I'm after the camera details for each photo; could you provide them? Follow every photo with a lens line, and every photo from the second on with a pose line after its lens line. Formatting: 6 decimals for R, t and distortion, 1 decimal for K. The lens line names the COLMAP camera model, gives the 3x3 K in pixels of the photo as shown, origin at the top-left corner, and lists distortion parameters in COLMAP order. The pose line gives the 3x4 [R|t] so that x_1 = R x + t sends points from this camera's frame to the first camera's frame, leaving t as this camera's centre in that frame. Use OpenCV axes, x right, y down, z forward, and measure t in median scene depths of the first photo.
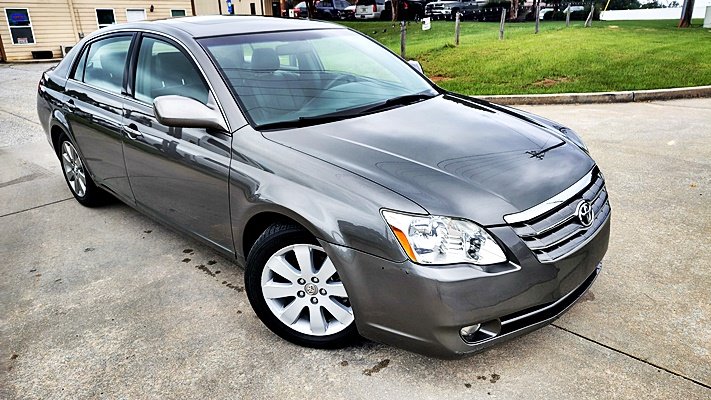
lens RADIAL K [[526.3, 0, 354.5], [0, 526.3, 188.1], [0, 0, 1]] dist [0.004297, -0.000291]
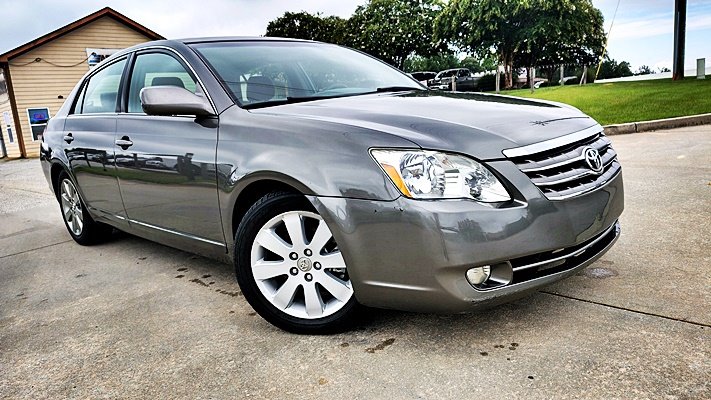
lens RADIAL K [[520.2, 0, 353.3], [0, 520.2, 199.7], [0, 0, 1]] dist [0.005034, -0.001432]
pose [[0.997710, -0.062861, -0.024985, 0.031510], [0.057856, 0.984374, -0.166313, 0.227179], [0.035049, 0.164486, 0.985756, 0.082992]]
